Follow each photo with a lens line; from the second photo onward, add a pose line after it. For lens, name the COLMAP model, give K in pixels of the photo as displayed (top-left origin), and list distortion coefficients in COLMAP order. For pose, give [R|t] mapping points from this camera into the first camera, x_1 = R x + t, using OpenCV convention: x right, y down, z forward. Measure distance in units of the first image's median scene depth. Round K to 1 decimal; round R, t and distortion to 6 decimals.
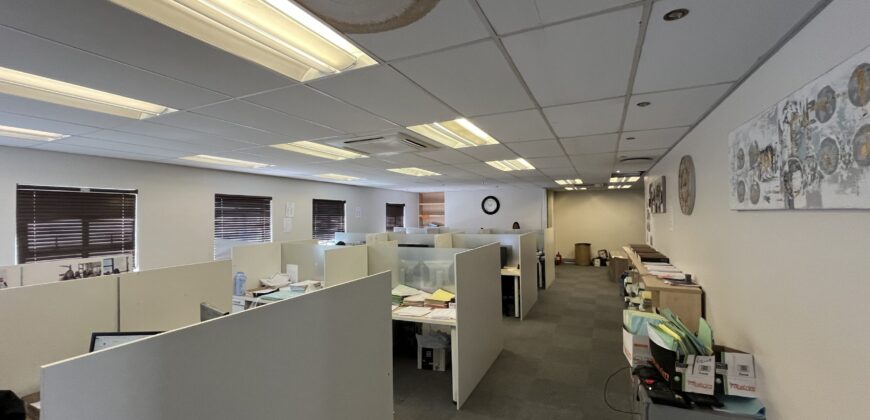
lens RADIAL K [[343.4, 0, 435.0], [0, 343.4, 210.0], [0, 0, 1]] dist [-0.000164, -0.000020]
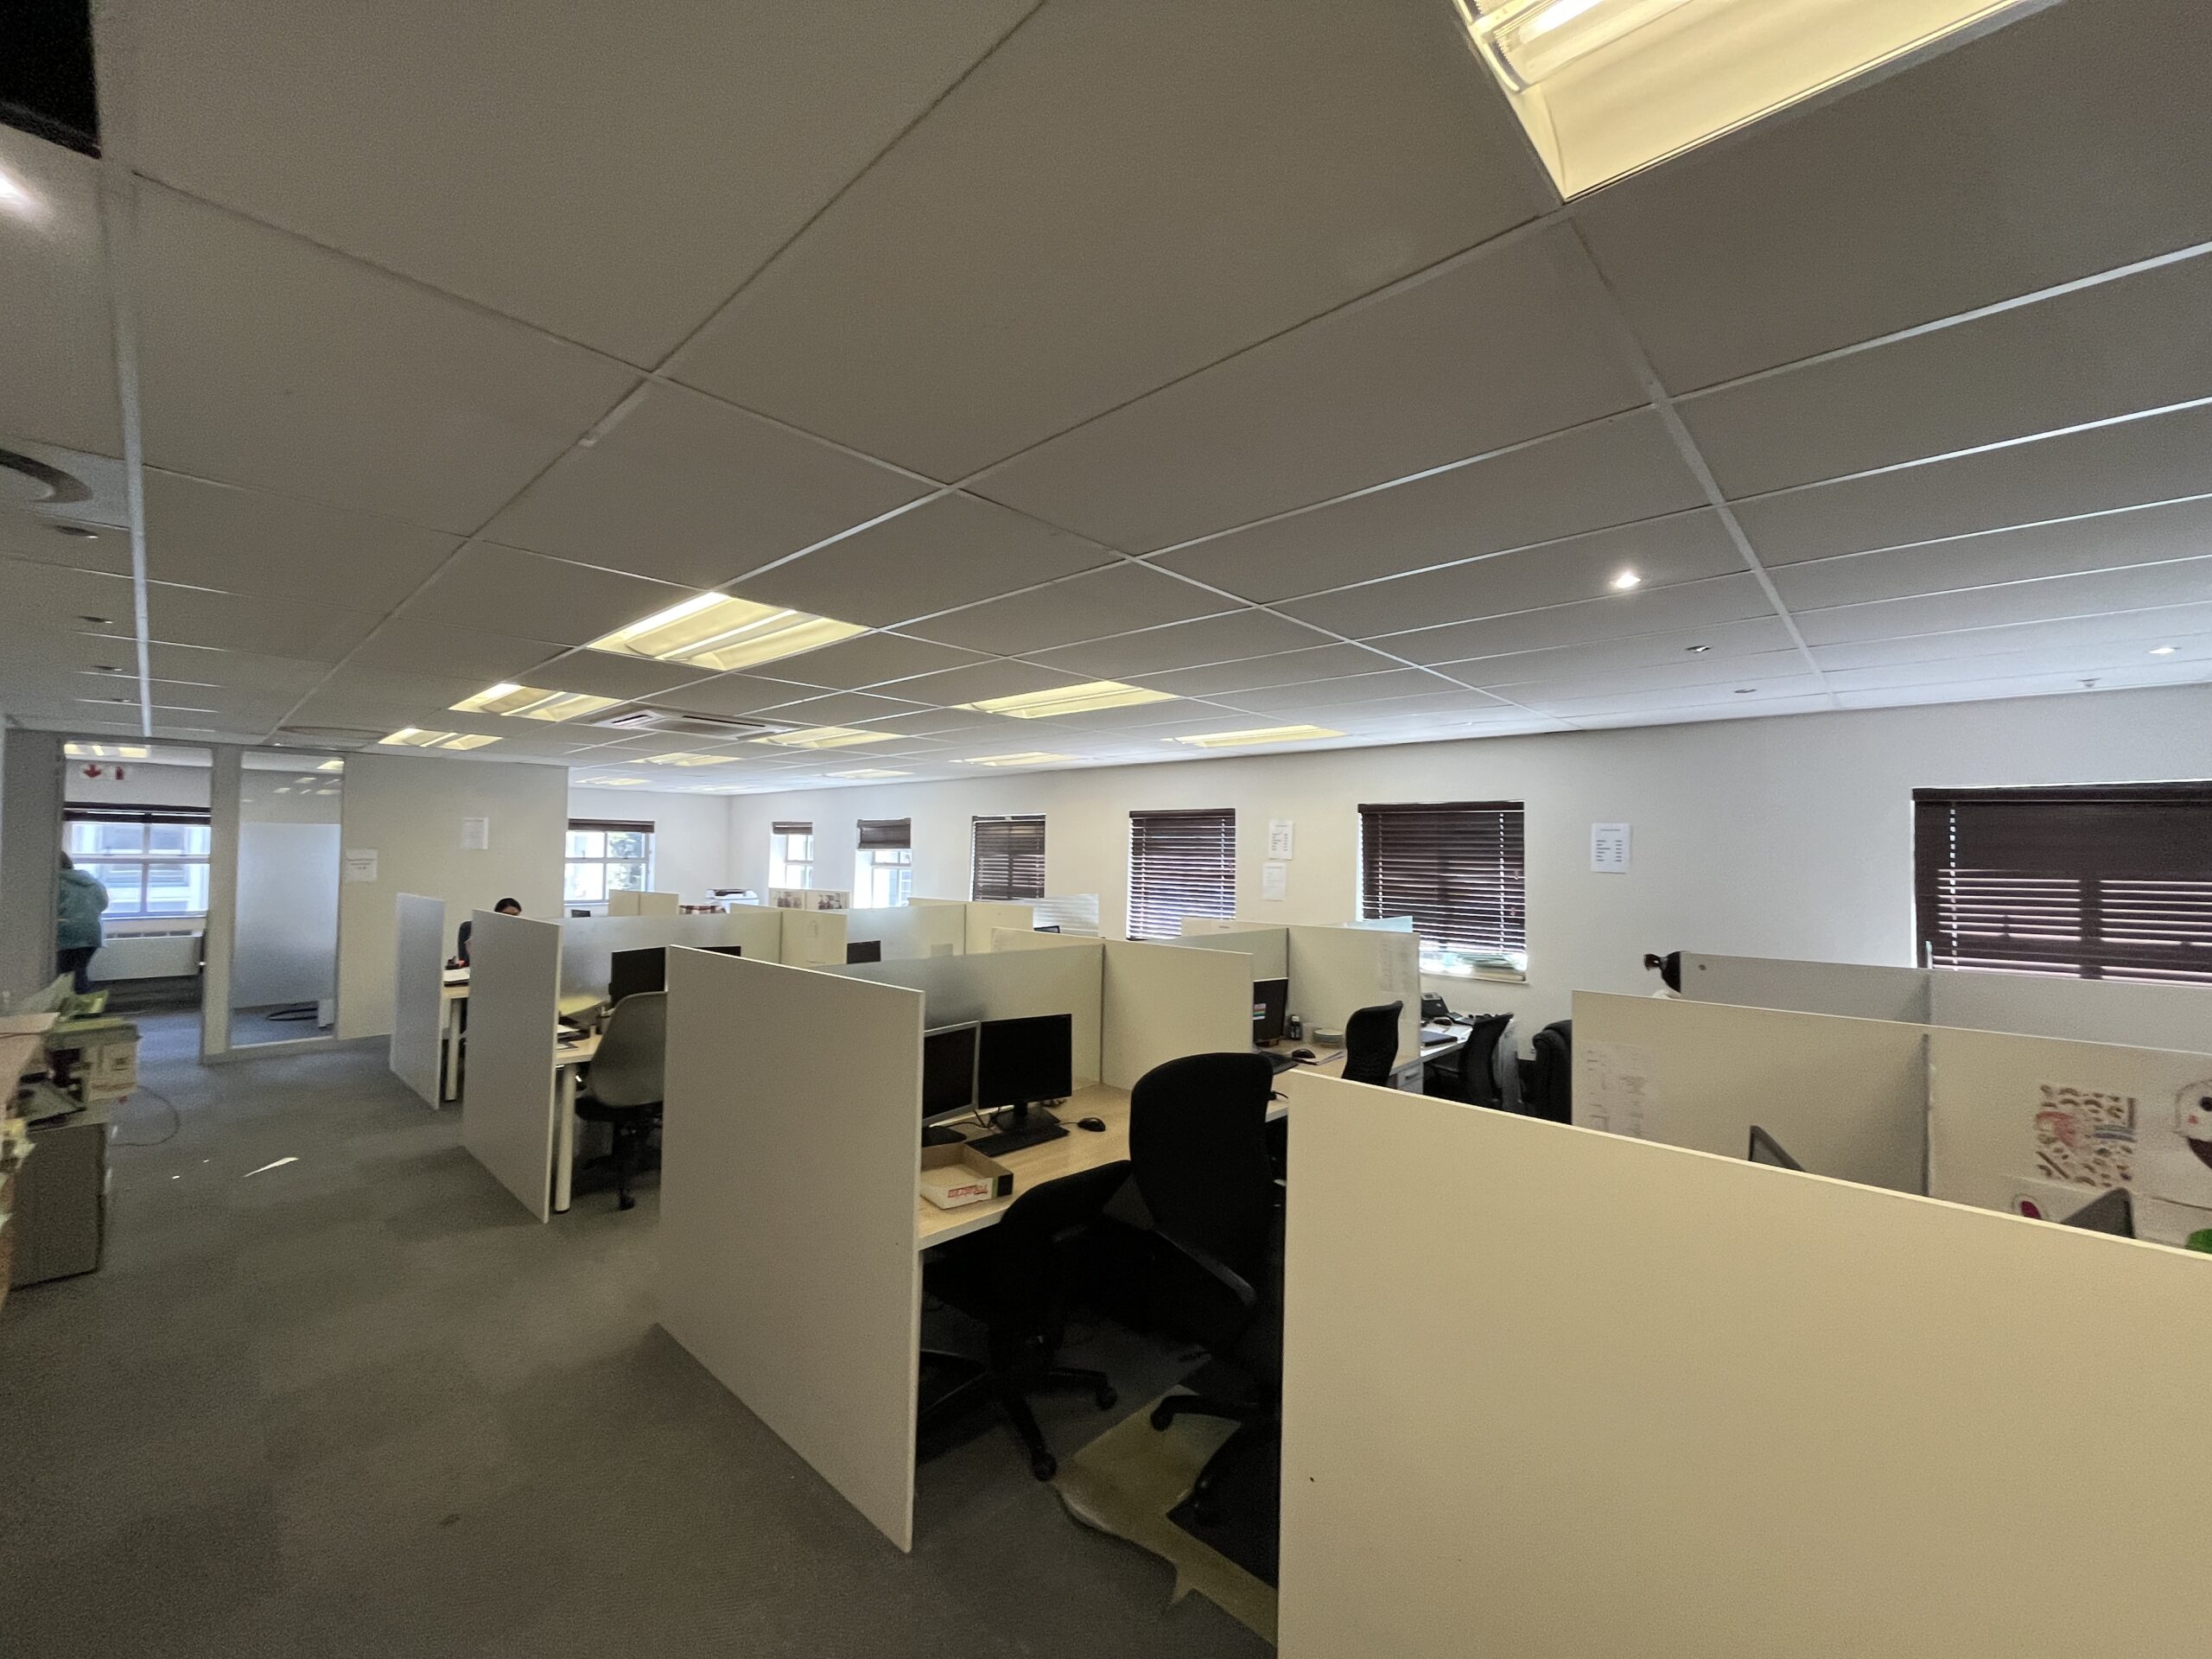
lens RADIAL K [[893.3, 0, 1101.3], [0, 893.3, 838.8], [0, 0, 1]] dist [0.000087, -0.000553]
pose [[-0.288518, -0.009091, -0.957431, 0.644422], [0.003650, 0.999937, -0.010595, 0.009579], [0.957468, -0.006552, -0.288467, 1.262018]]
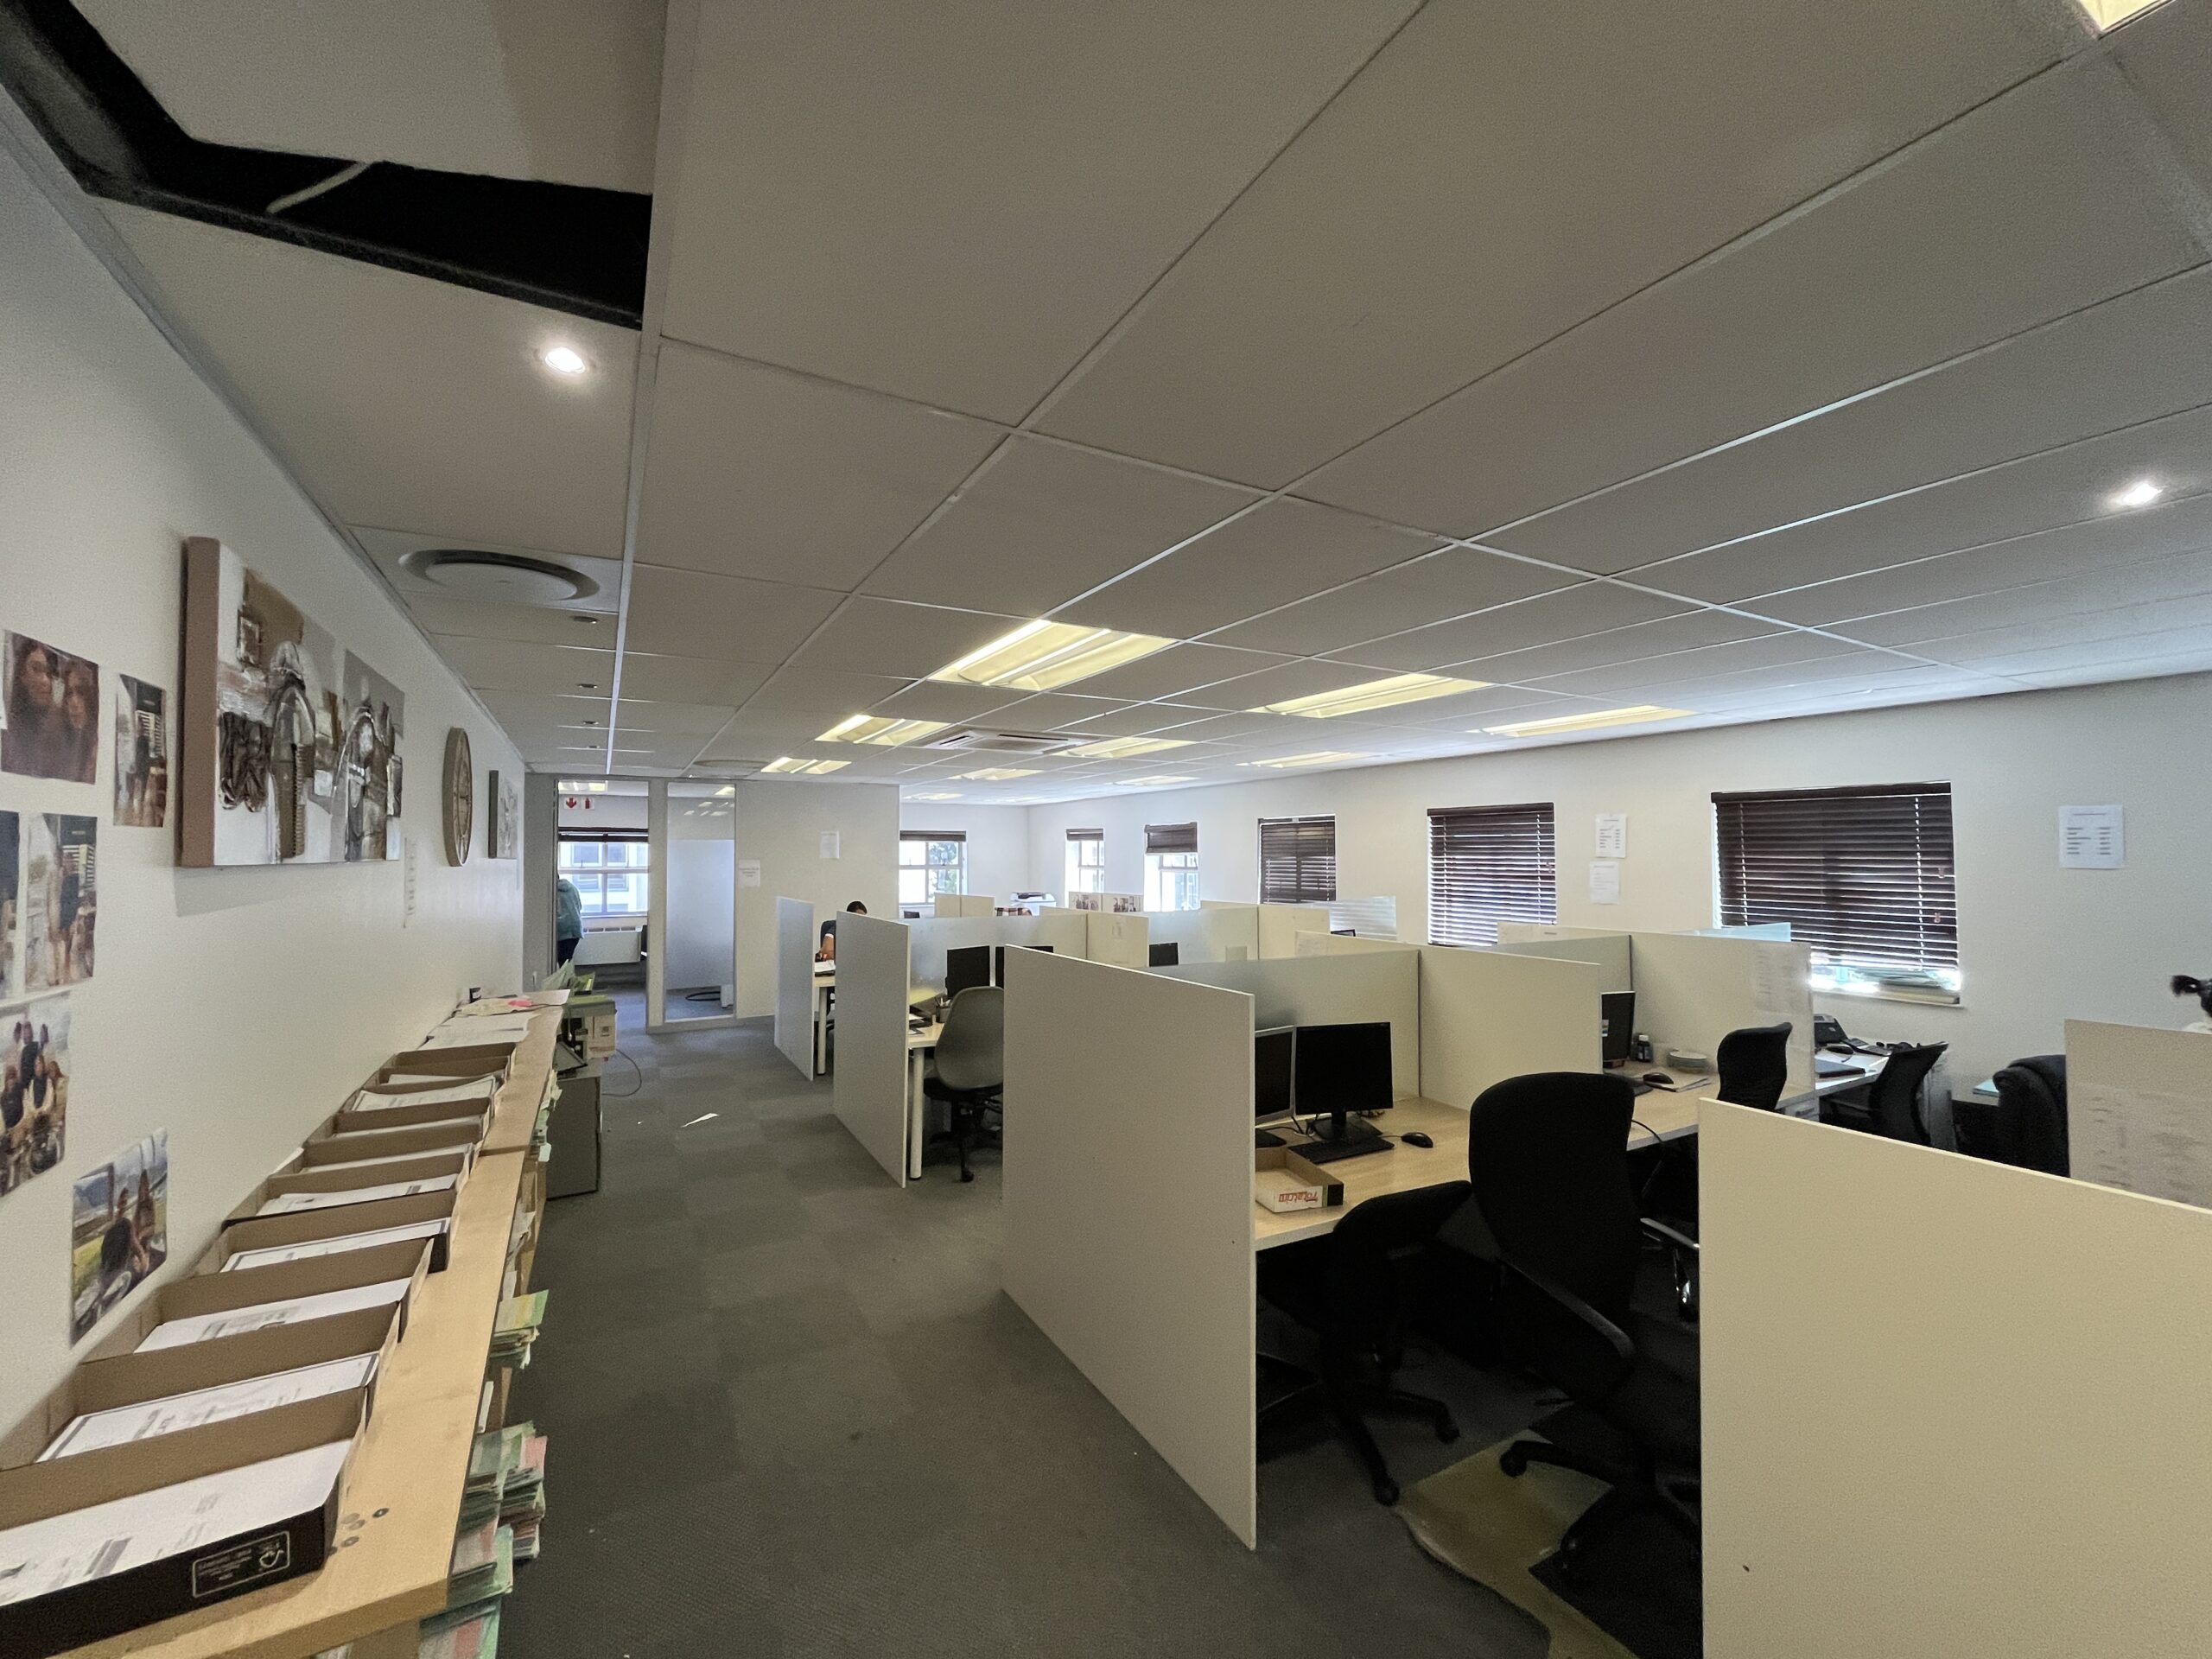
lens RADIAL K [[893.3, 0, 1101.3], [0, 893.3, 838.8], [0, 0, 1]] dist [0.000087, -0.000553]
pose [[-0.562934, -0.002643, -0.826498, 0.654789], [0.020132, 0.999654, -0.016909, 0.008411], [0.826257, -0.026158, -0.562686, 1.245470]]
